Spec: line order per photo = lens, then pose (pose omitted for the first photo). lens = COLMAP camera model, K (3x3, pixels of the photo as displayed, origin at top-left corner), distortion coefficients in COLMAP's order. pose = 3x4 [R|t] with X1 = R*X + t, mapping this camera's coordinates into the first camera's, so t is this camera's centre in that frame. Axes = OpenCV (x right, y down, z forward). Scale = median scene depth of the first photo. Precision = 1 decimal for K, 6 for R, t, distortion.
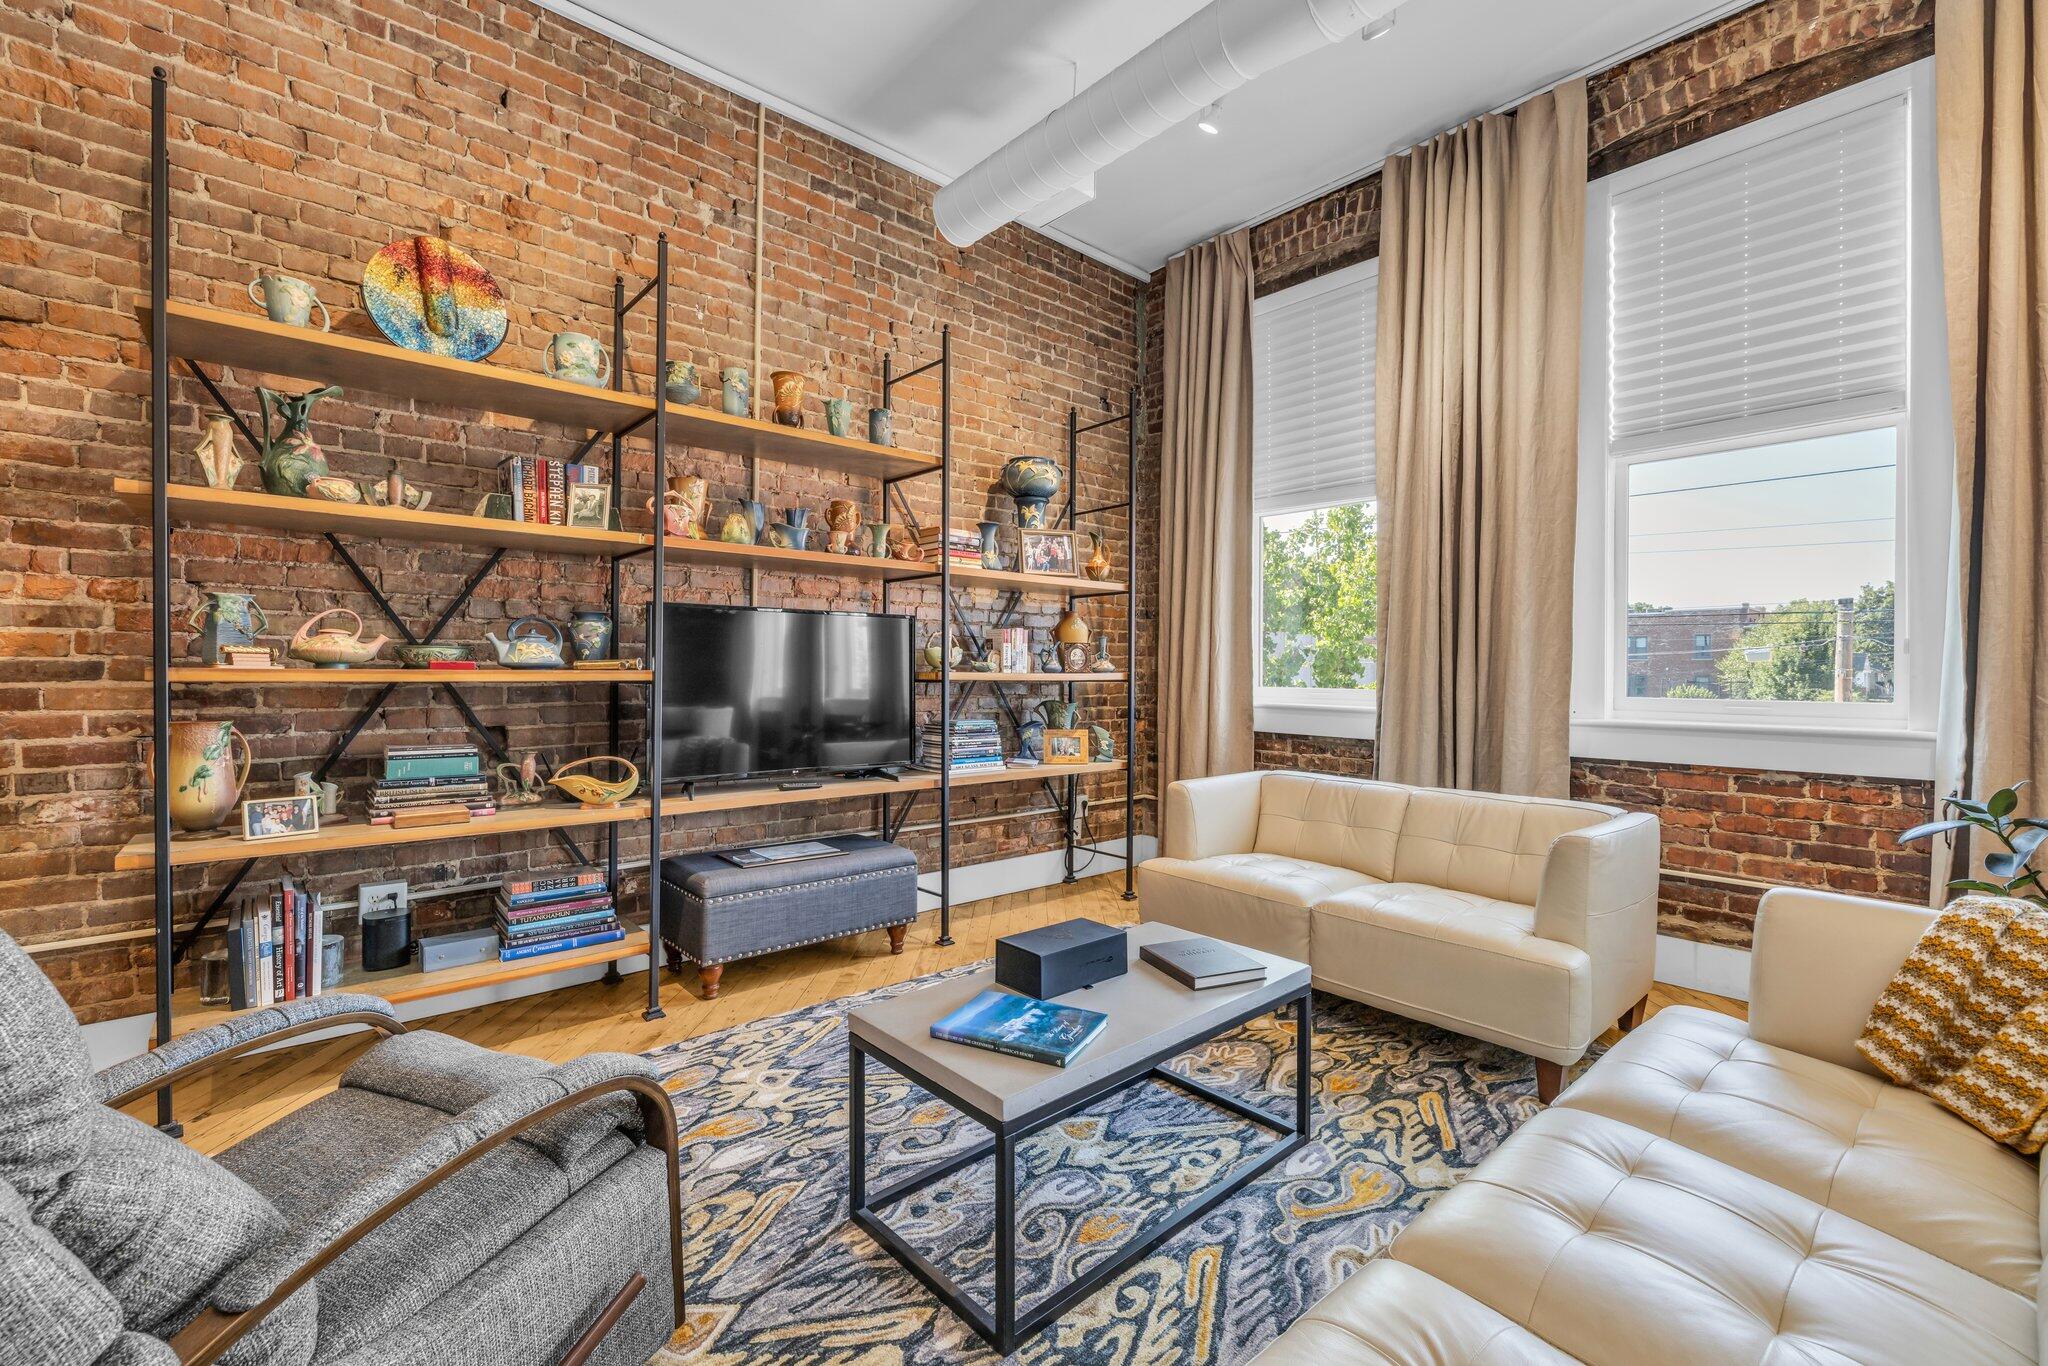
lens RADIAL K [[863.4, 0, 1024.4], [0, 863.4, 670.9], [0, 0, 1]] dist [0.000518, -0.000271]
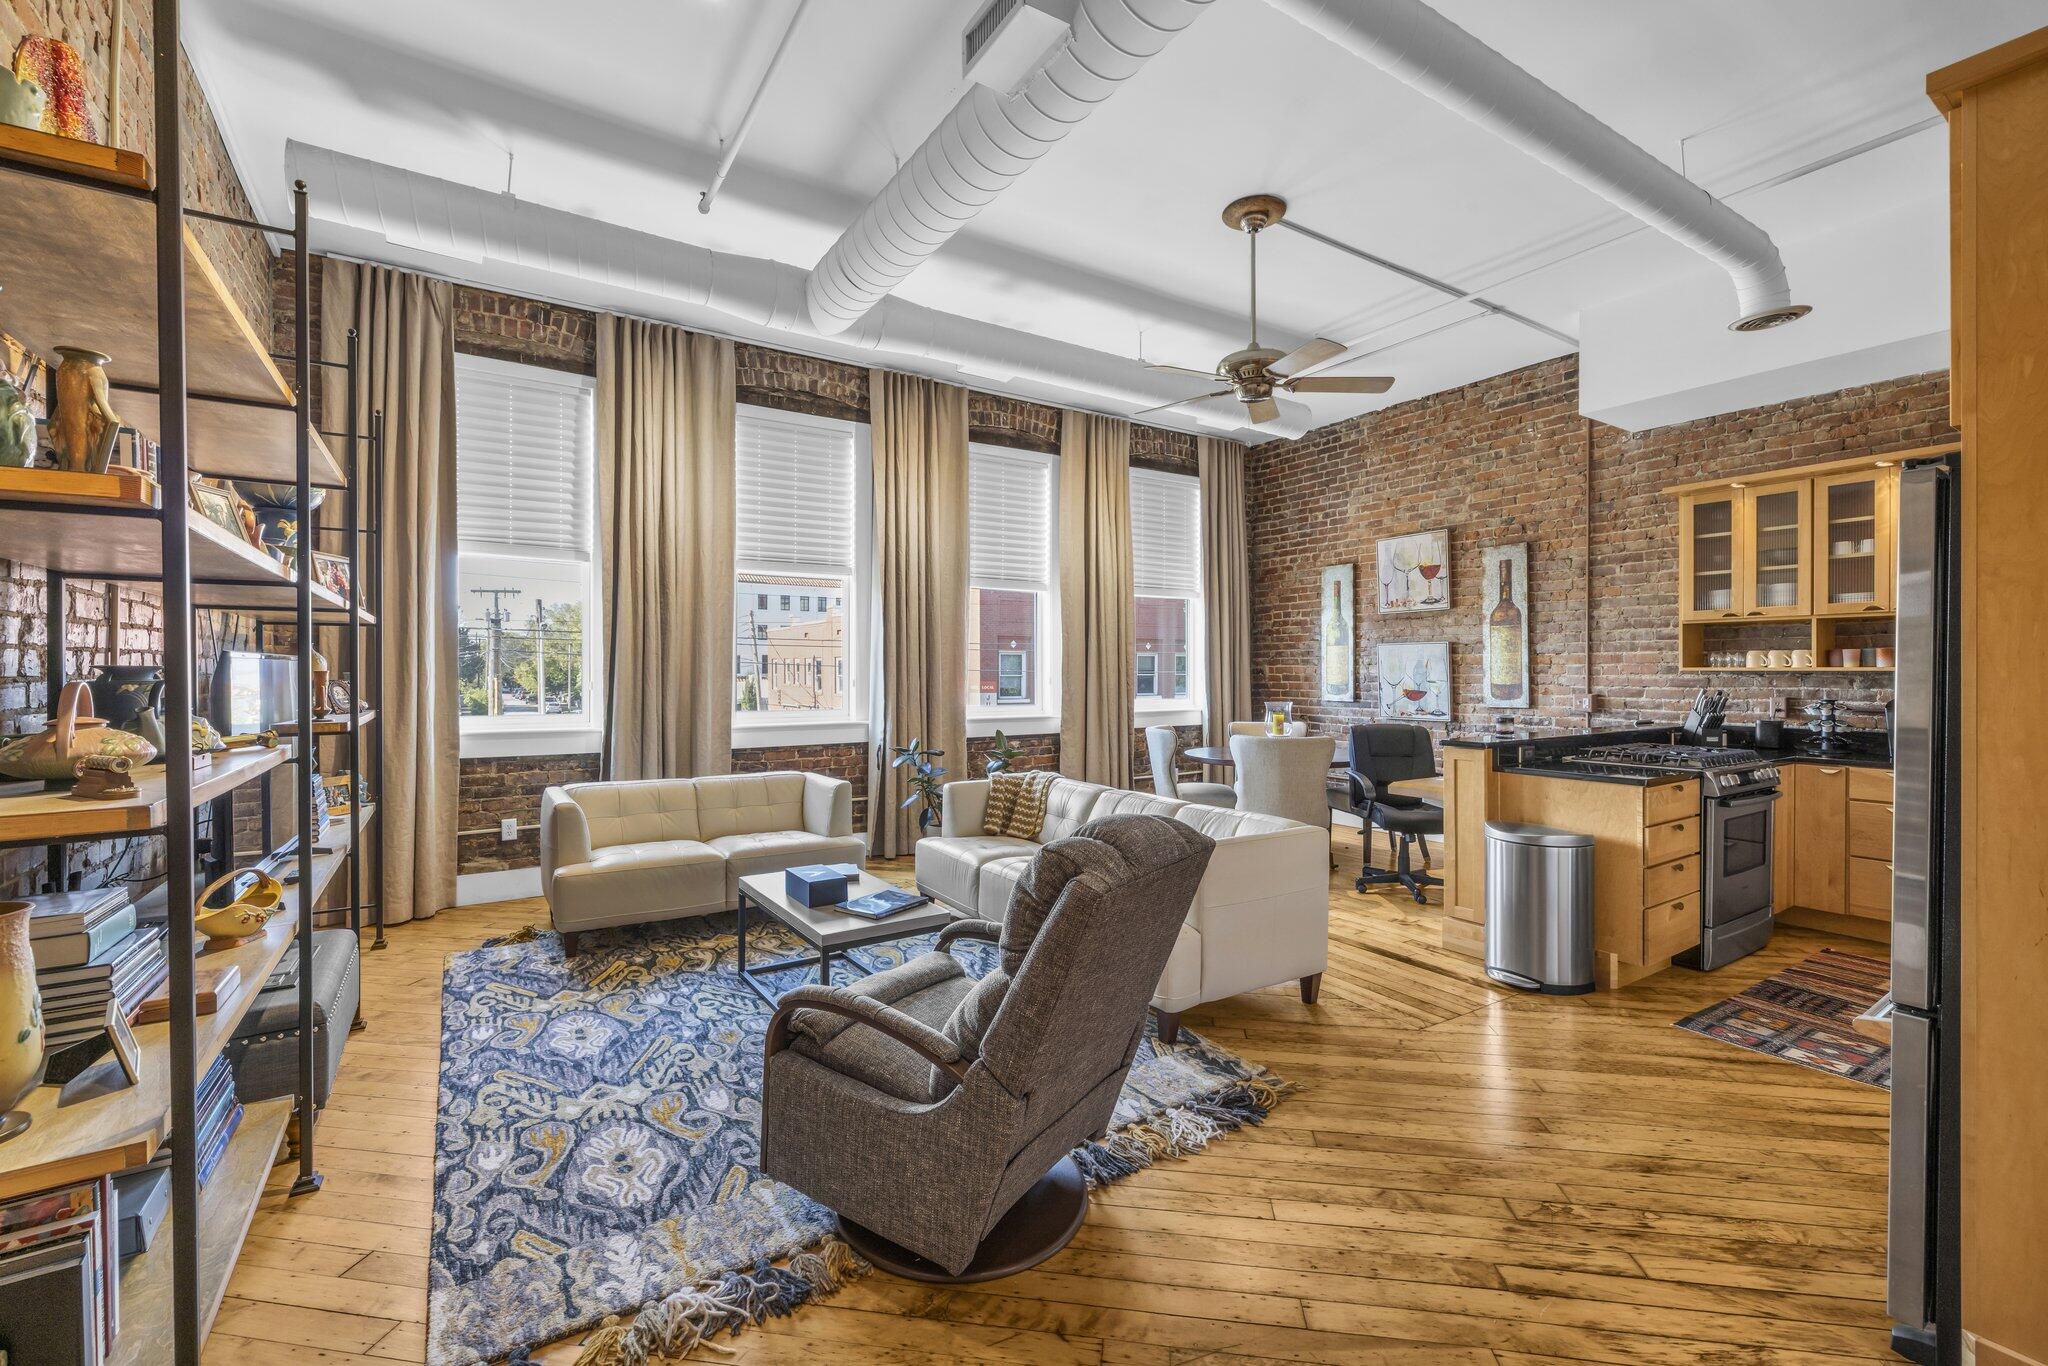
lens RADIAL K [[863.4, 0, 1025.0], [0, 863.4, 670.9], [0, 0, 1]] dist [0.000518, -0.000271]
pose [[0.141989, -0.005479, 0.989853, -0.990573], [0.000916, 0.999985, 0.005404, -0.063222], [-0.989868, 0.000140, 0.141992, 0.219778]]
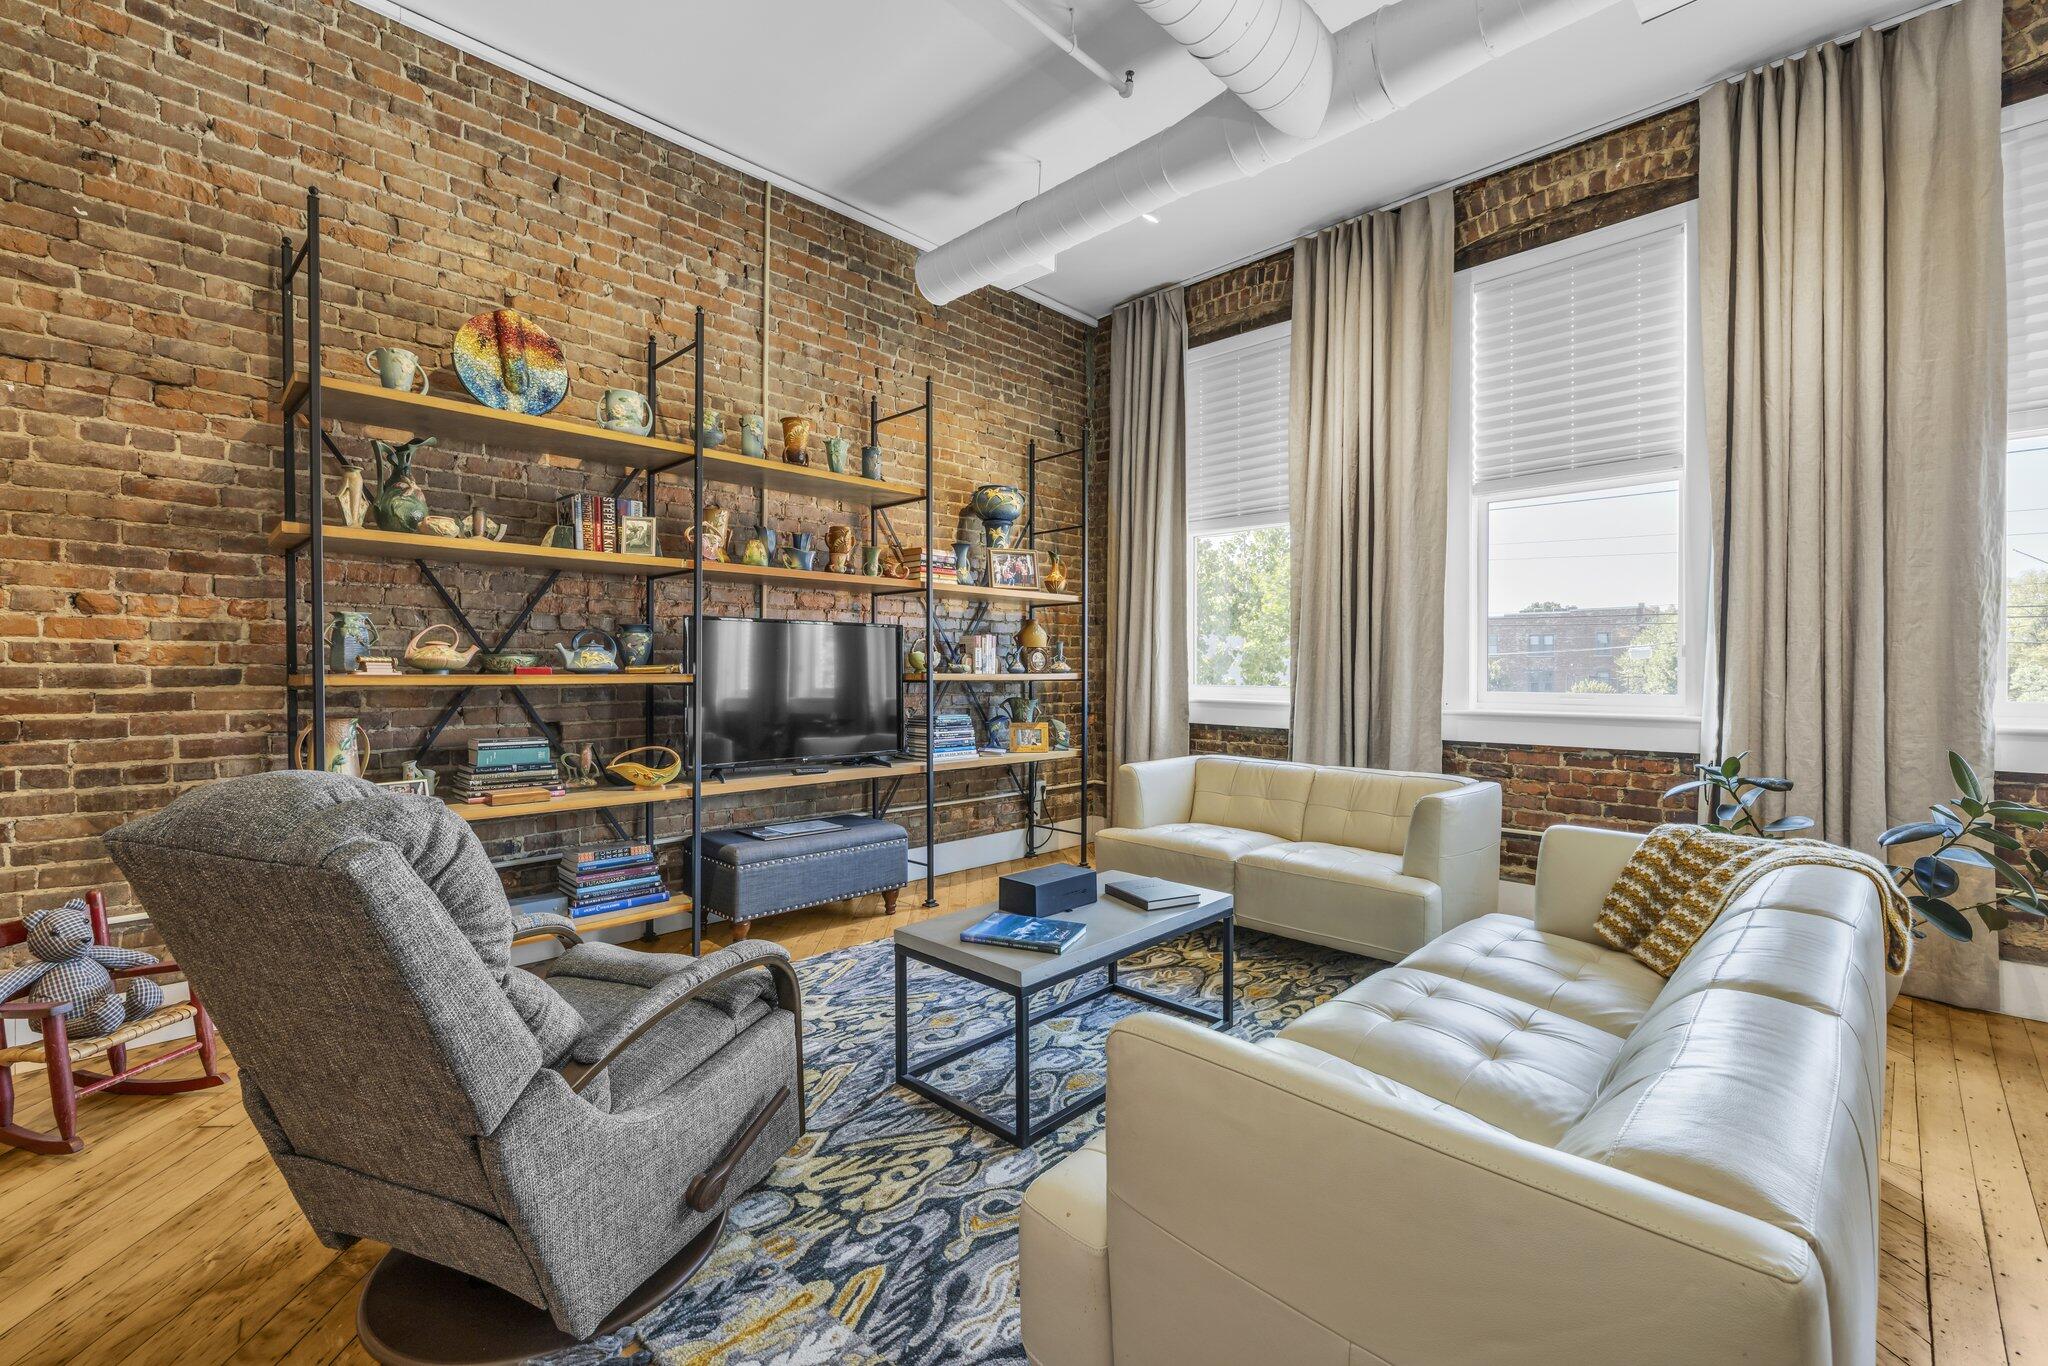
lens RADIAL K [[863.4, 0, 1024.1], [0, 863.4, 671.0], [0, 0, 1]] dist [0.000518, -0.000271]
pose [[0.997409, -0.004307, 0.071808, -0.054630], [0.004137, 0.999988, 0.002512, -0.005125], [-0.071818, -0.002208, 0.997415, -0.198670]]
